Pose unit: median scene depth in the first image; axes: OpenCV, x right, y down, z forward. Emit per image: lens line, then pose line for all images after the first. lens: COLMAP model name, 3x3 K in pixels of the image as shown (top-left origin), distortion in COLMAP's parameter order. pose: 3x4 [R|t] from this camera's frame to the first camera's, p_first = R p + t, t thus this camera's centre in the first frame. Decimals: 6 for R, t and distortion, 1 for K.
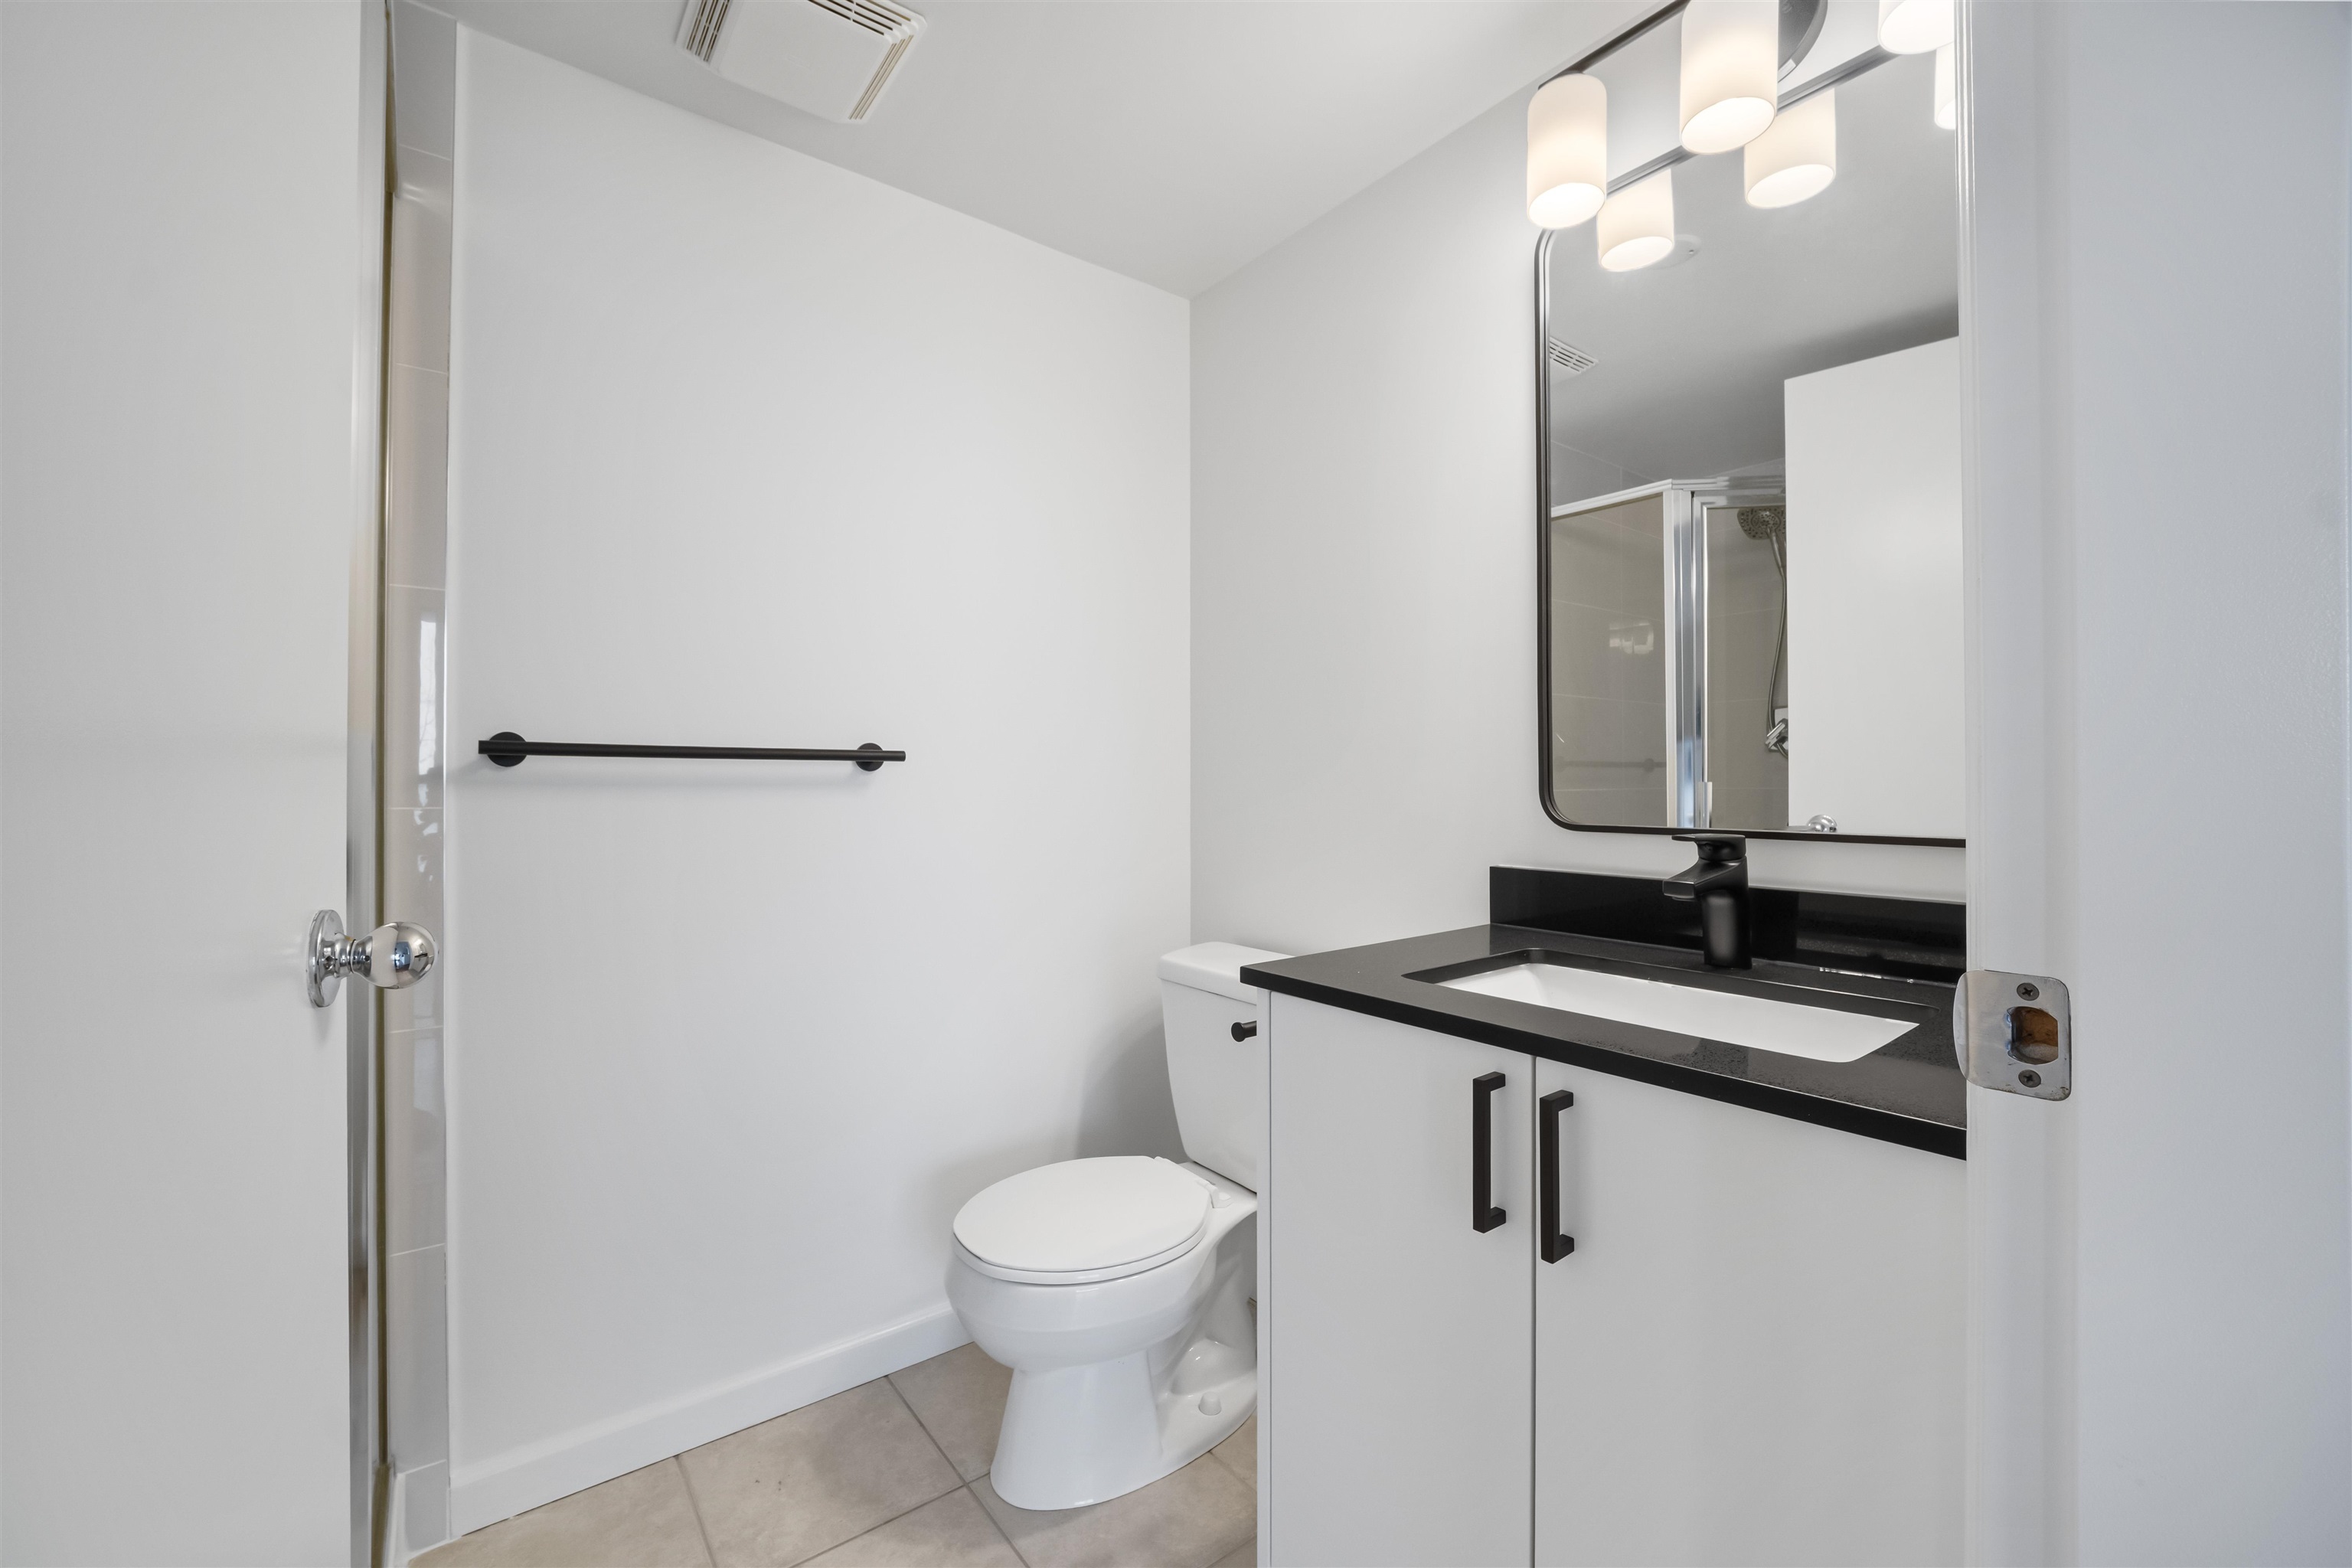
lens RADIAL K [[947.9, 0, 1172.9], [0, 947.9, 773.9], [0, 0, 1]] dist [-0.019365, -0.000293]
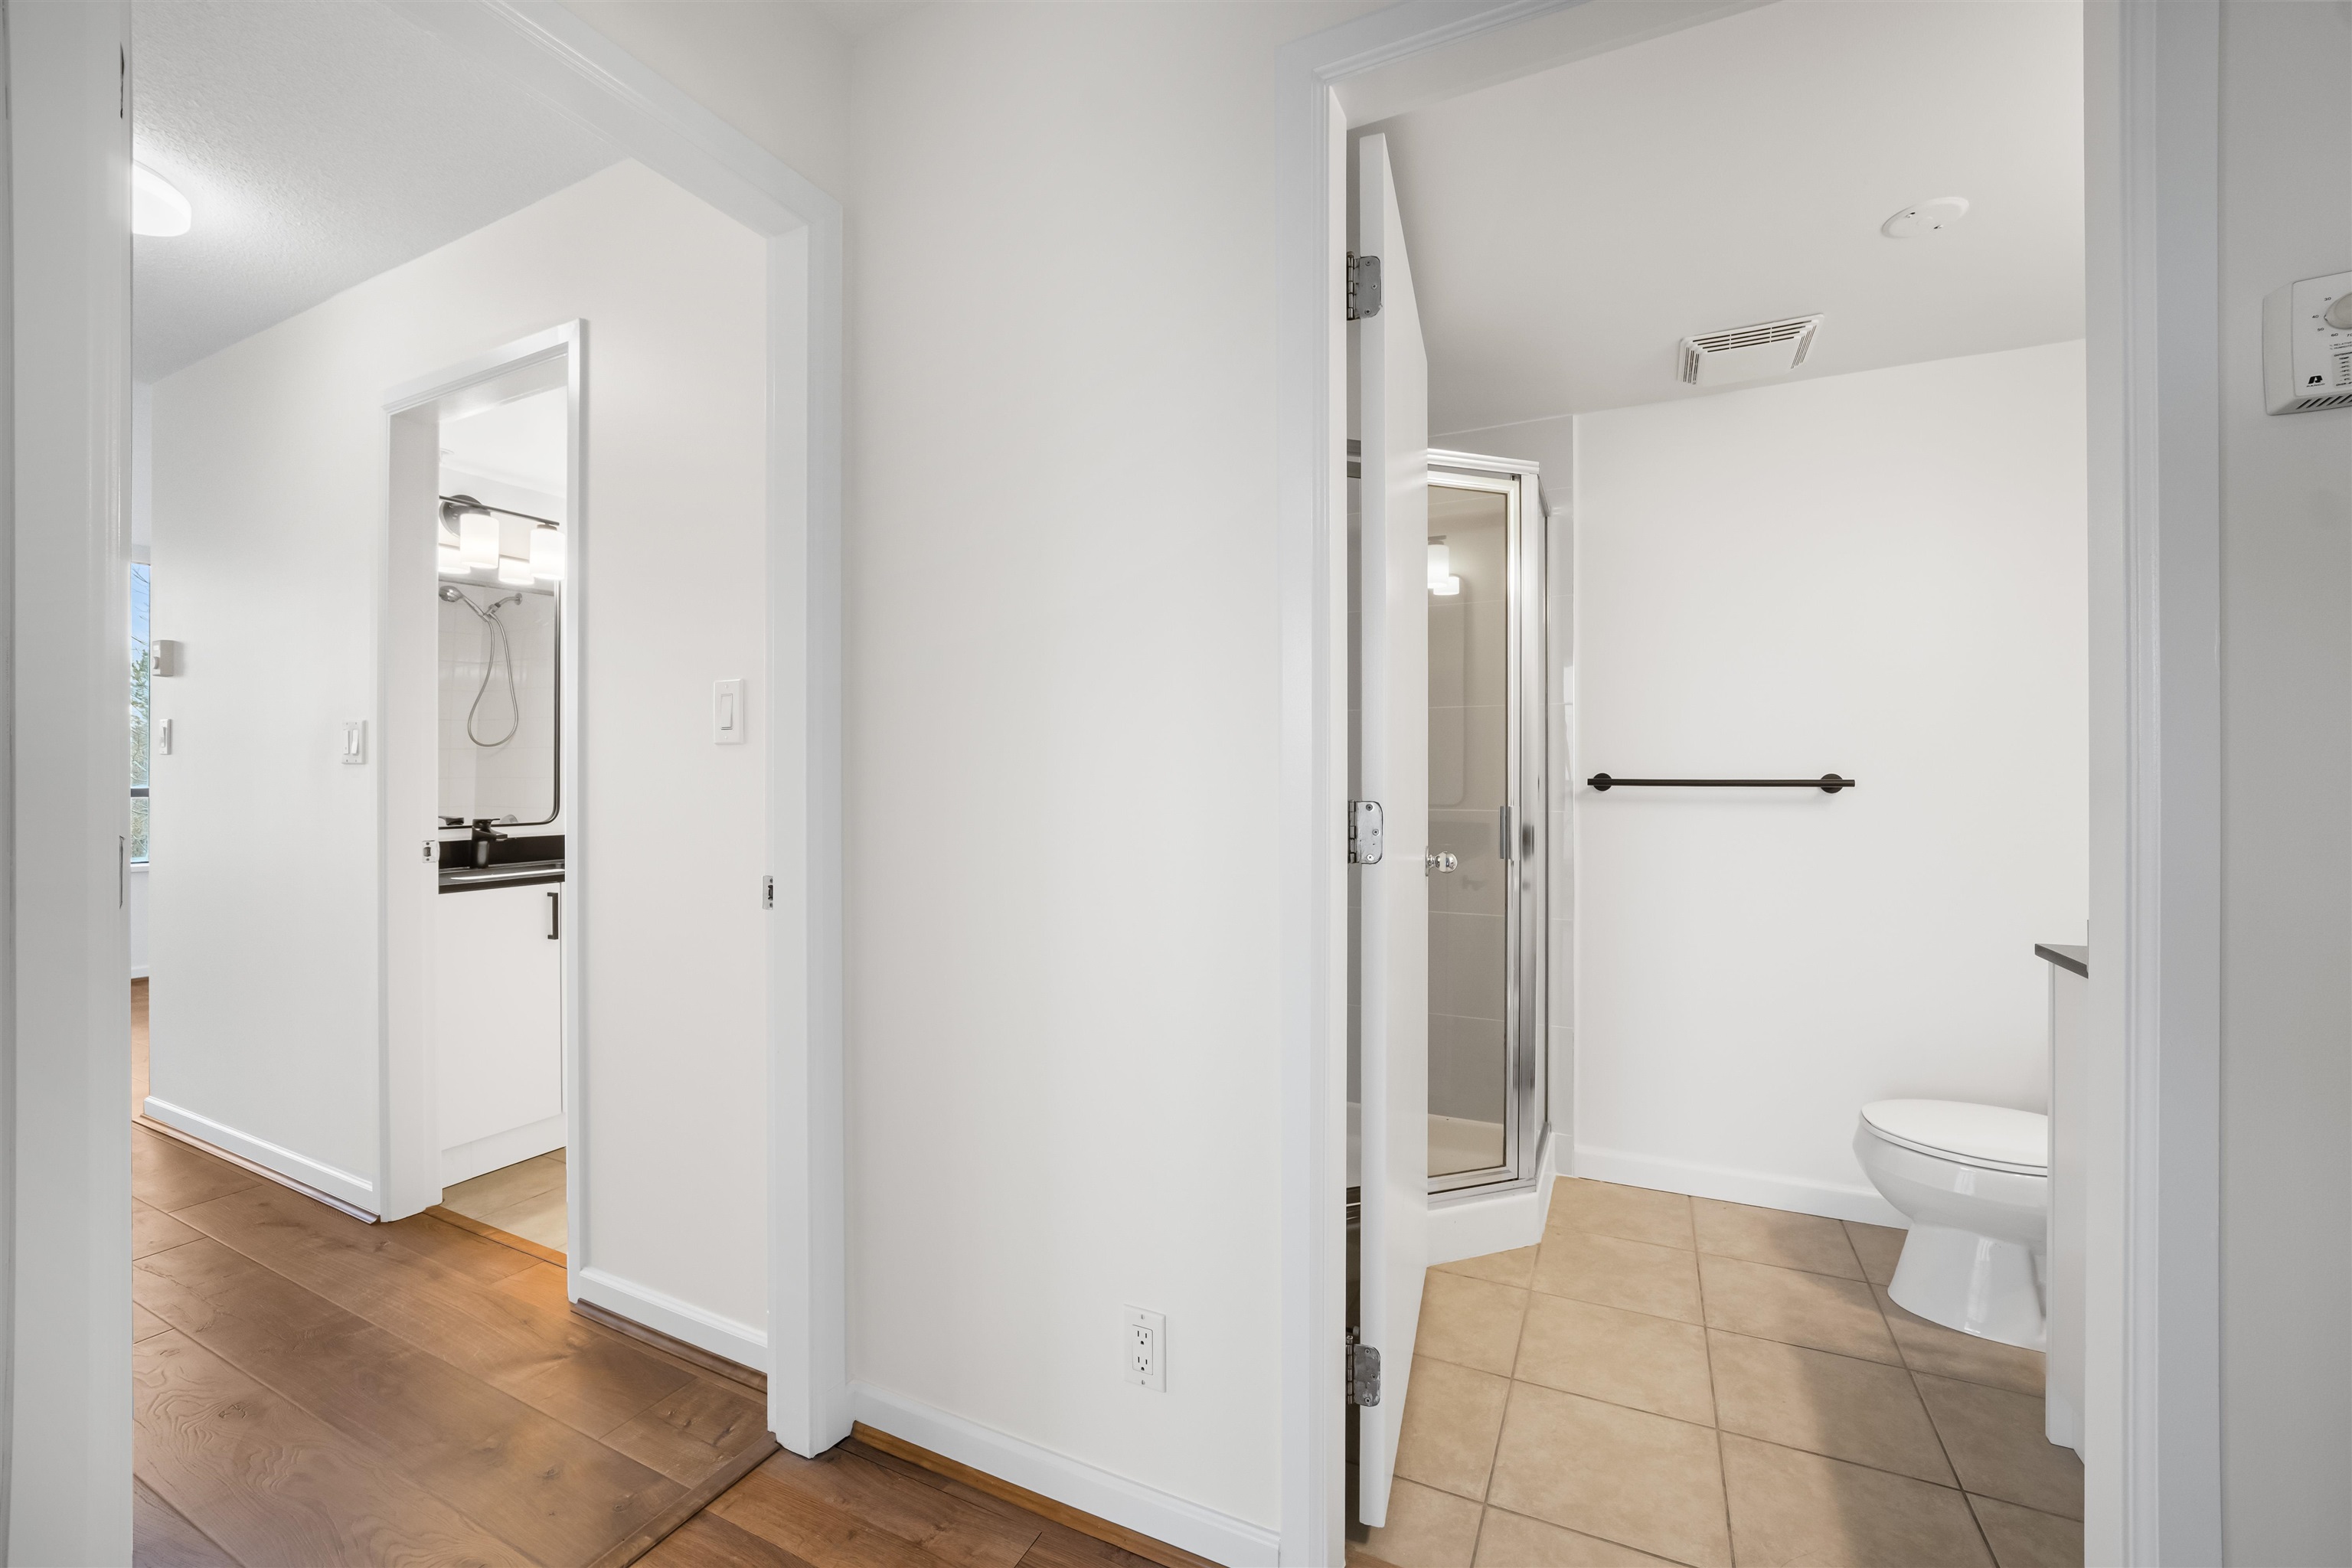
lens RADIAL K [[947.9, 0, 1170.4], [0, 947.9, 773.0], [0, 0, 1]] dist [-0.019365, -0.000293]
pose [[0.442836, -0.000008, -0.896603, 0.646467], [0.008556, 0.999955, 0.004217, -0.061419], [0.896562, -0.009538, 0.442816, -0.665275]]
